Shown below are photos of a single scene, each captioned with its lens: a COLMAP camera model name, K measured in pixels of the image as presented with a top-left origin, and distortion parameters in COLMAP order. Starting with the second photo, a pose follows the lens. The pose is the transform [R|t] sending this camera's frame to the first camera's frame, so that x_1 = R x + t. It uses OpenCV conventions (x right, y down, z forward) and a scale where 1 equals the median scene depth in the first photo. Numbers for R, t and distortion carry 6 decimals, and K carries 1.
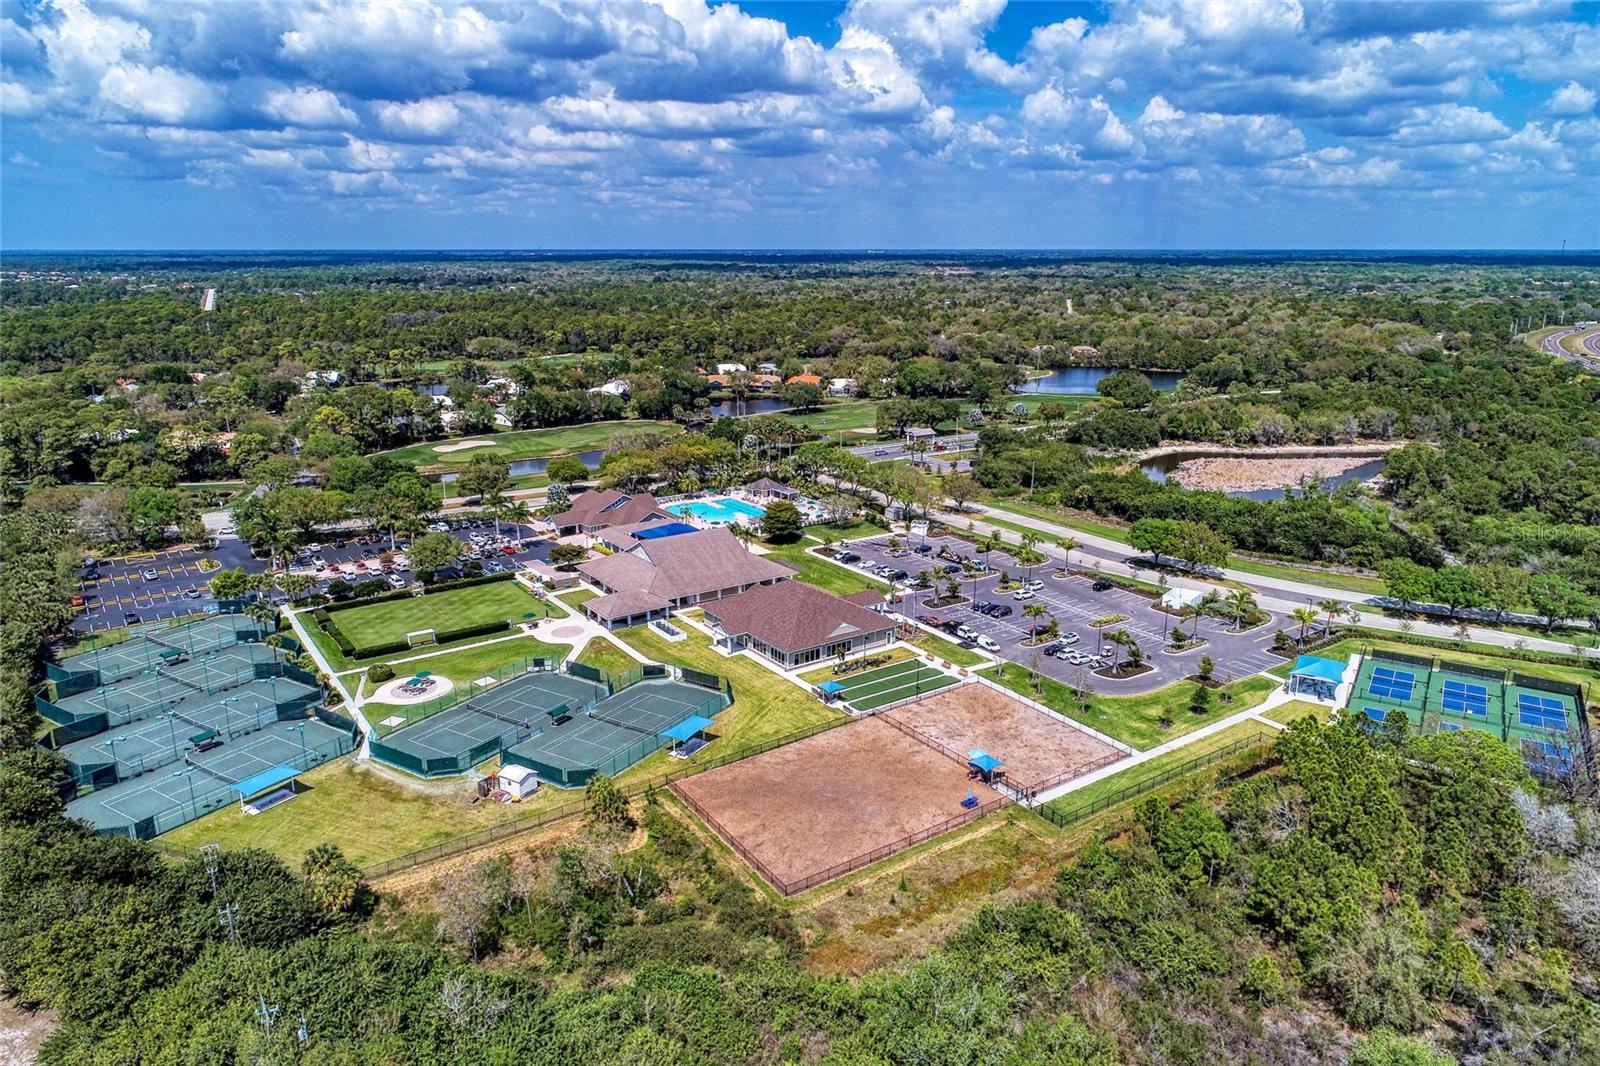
lens RADIAL K [[1079.0, 0, 796.1], [0, 1079.0, 531.0], [0, 0, 1]] dist [-0.001832, 0.000555]
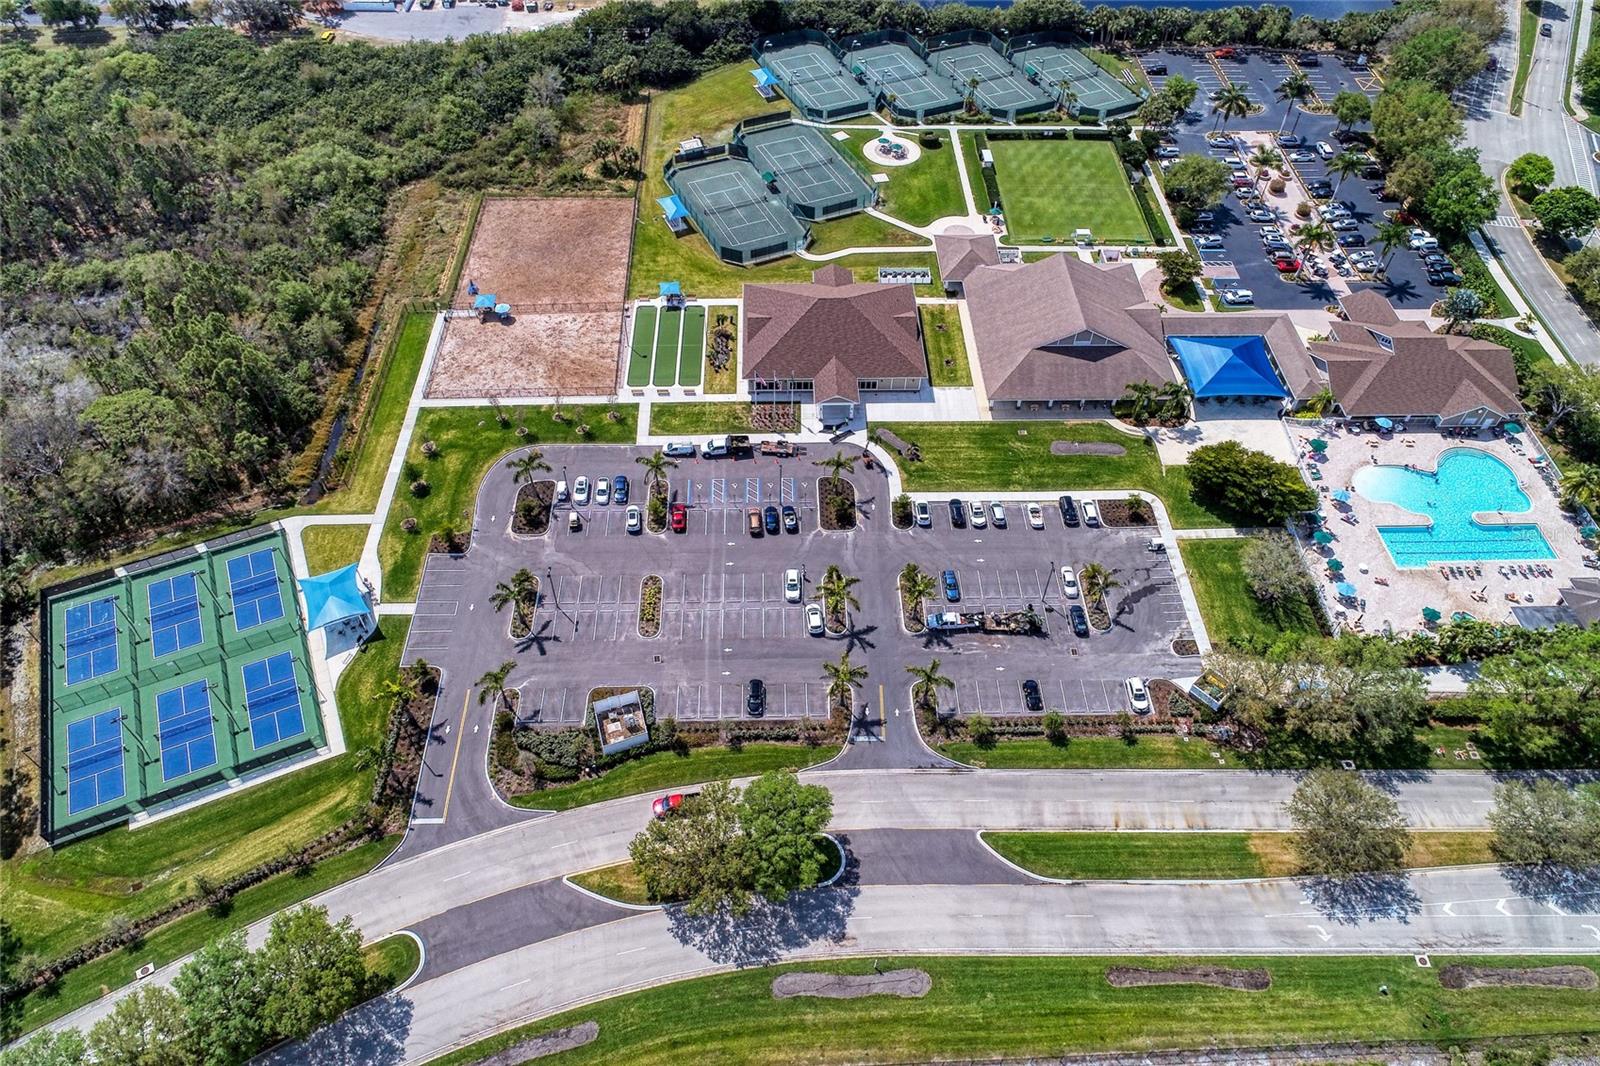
lens RADIAL K [[1079.0, 0, 796.1], [0, 1079.0, 531.0], [0, 0, 1]] dist [-0.001832, 0.000555]
pose [[-0.551557, 0.622951, -0.554722, 0.322662], [-0.223449, 0.530376, 0.817785, -0.292089], [0.803651, 0.575007, -0.153334, 0.623433]]
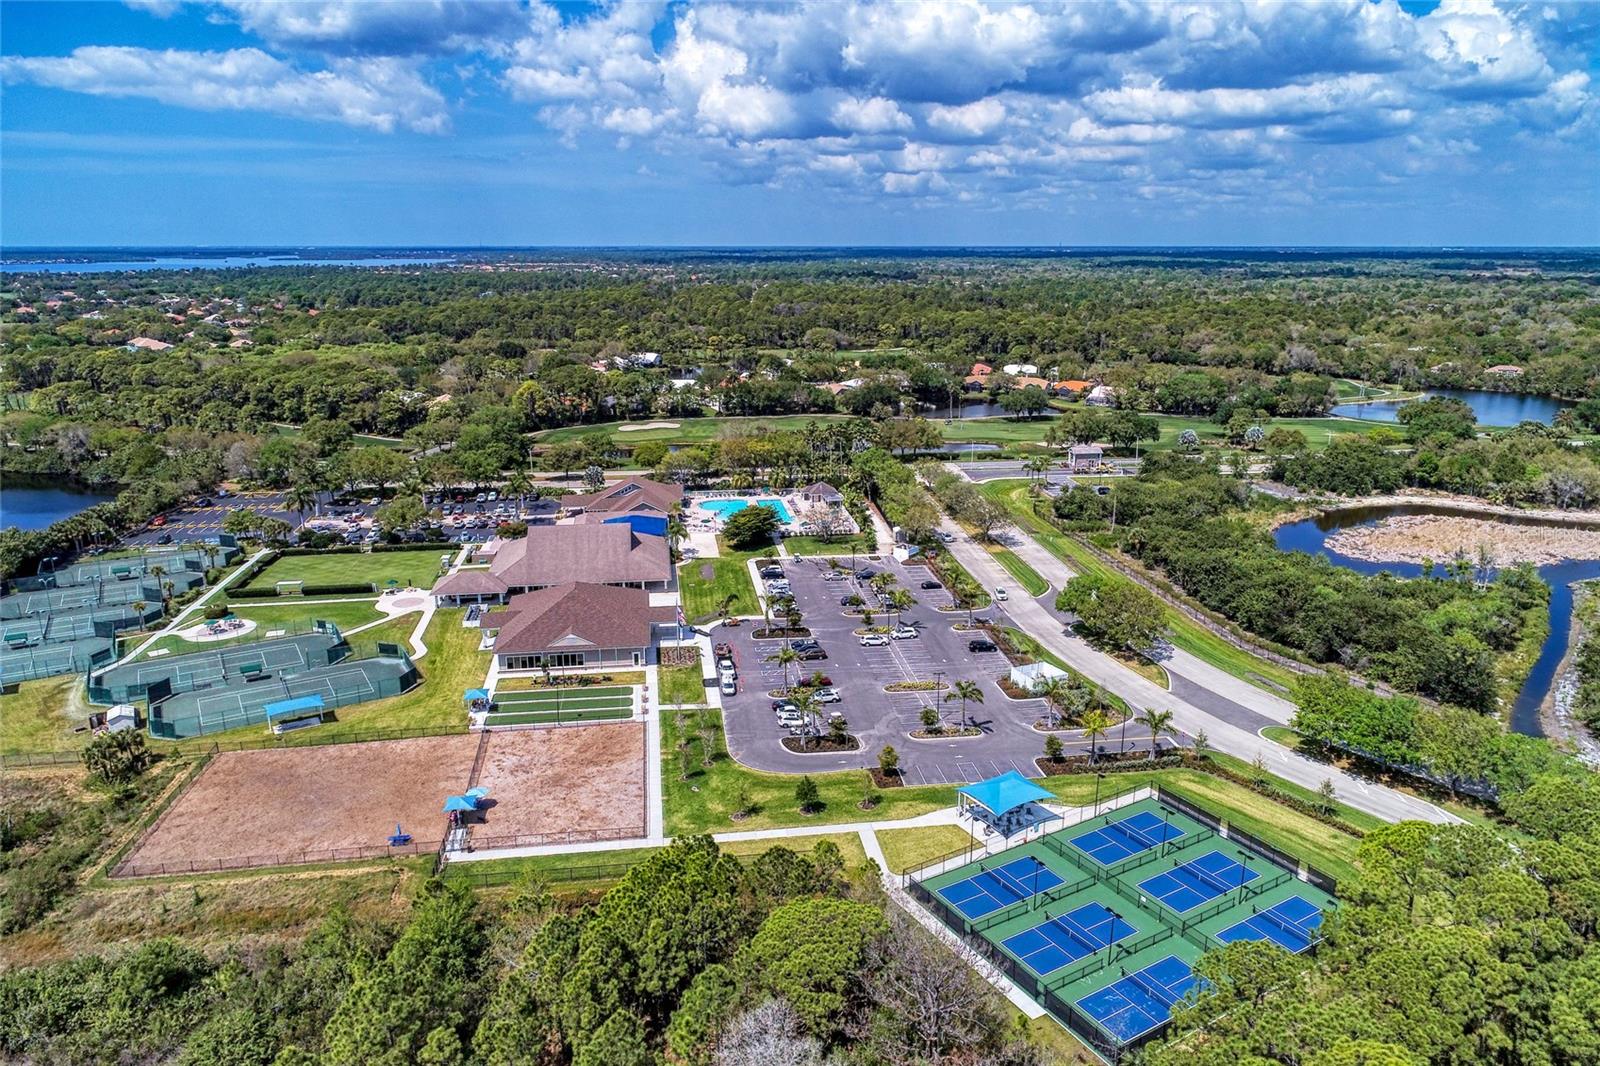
lens RADIAL K [[1079.0, 0, 796.1], [0, 1079.0, 531.0], [0, 0, 1]] dist [-0.001832, 0.000555]
pose [[0.890828, 0.116996, -0.439019, 0.299176], [-0.115717, 0.992836, 0.029781, -0.026075], [0.439358, 0.024273, 0.897984, 0.117428]]
